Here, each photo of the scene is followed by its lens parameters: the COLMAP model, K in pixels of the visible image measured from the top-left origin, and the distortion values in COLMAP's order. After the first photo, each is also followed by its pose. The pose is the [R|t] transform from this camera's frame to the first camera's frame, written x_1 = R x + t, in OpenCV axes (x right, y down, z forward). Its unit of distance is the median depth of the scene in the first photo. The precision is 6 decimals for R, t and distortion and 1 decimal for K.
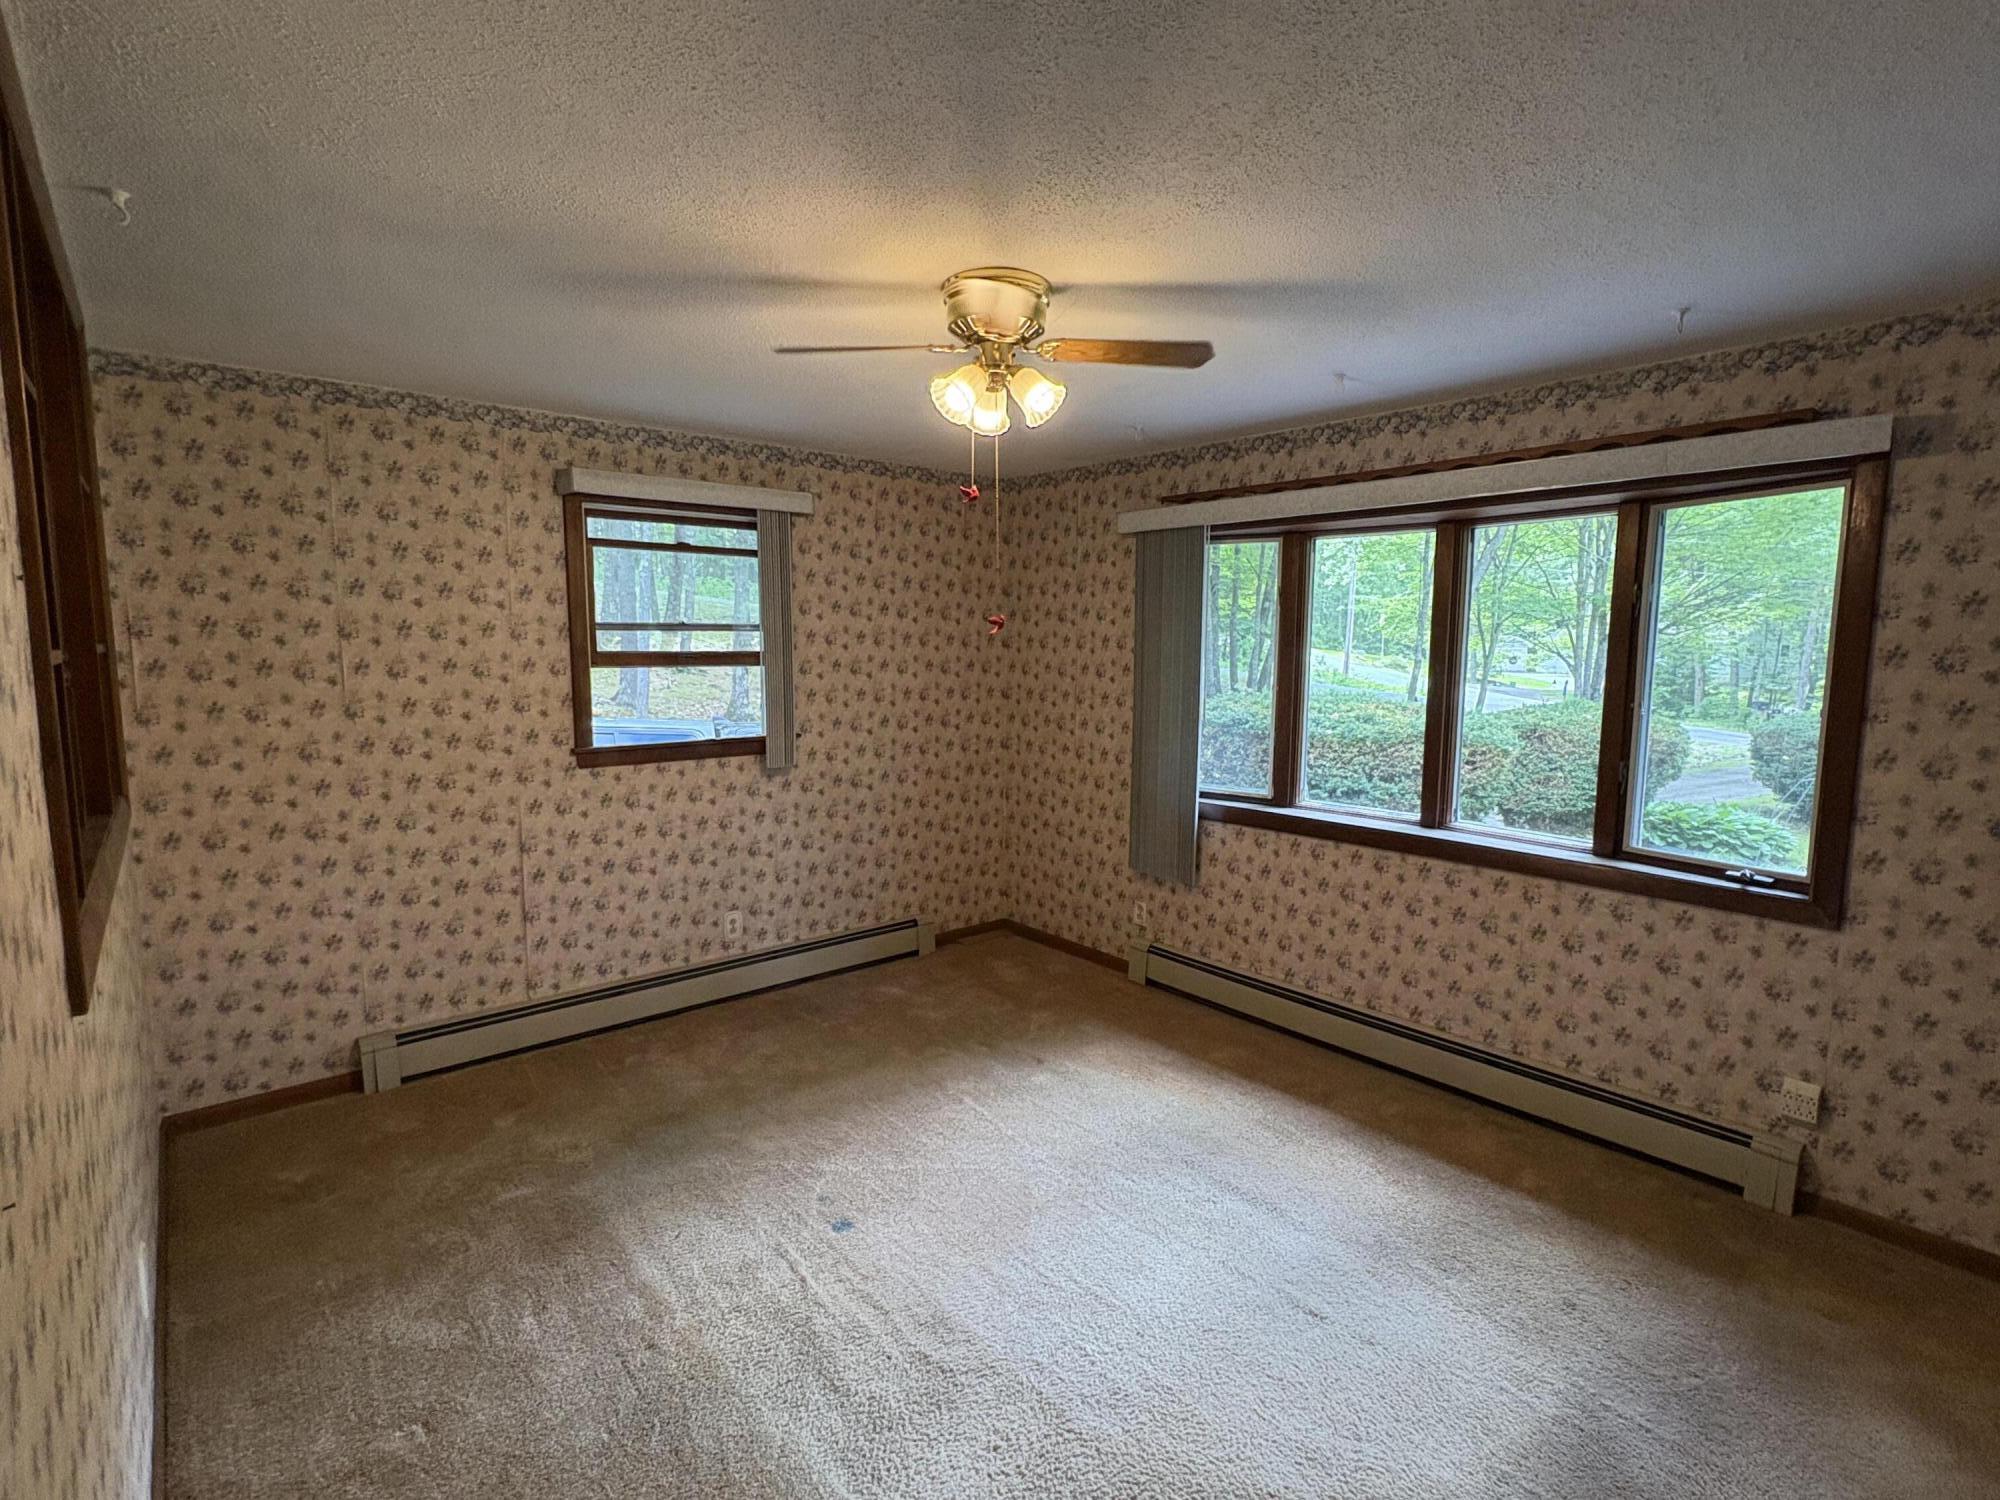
lens RADIAL K [[1004.7, 0, 998.8], [0, 1004.7, 751.9], [0, 0, 1]] dist [0.002028, 0.000596]
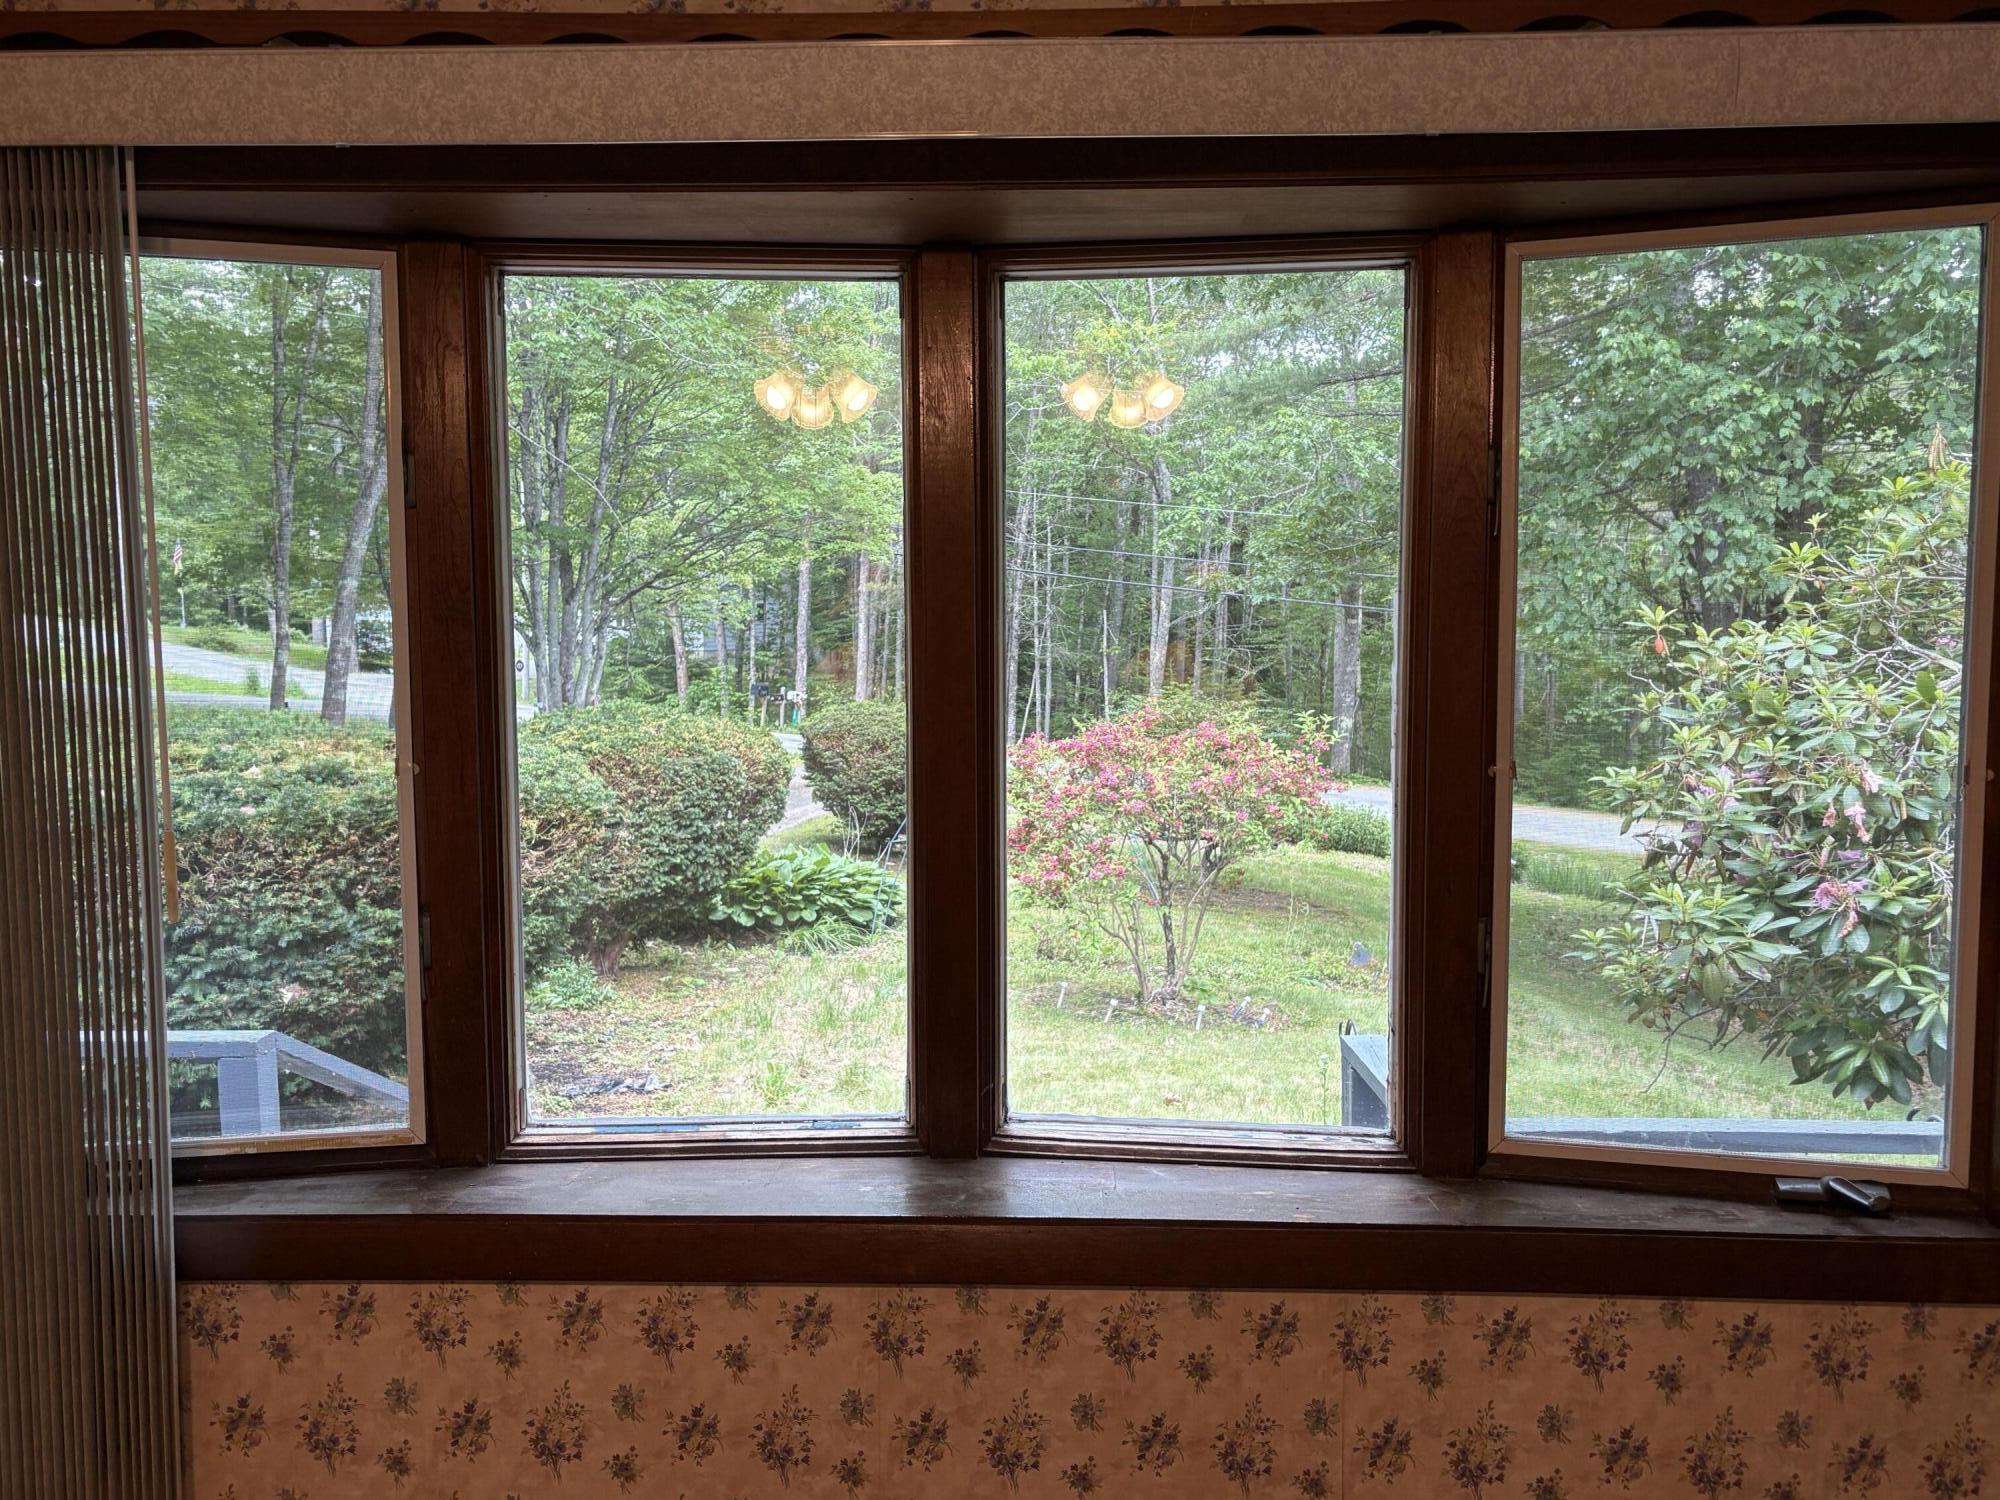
lens RADIAL K [[1659.9, 0, 1001.4], [0, 1659.9, 759.1], [0, 0, 1]] dist [0.010693, -0.000815]
pose [[0.671281, -0.078217, 0.737064, 0.037047], [0.088574, 0.995756, 0.025000, -0.068951], [-0.735891, 0.048503, 0.675360, 0.586127]]
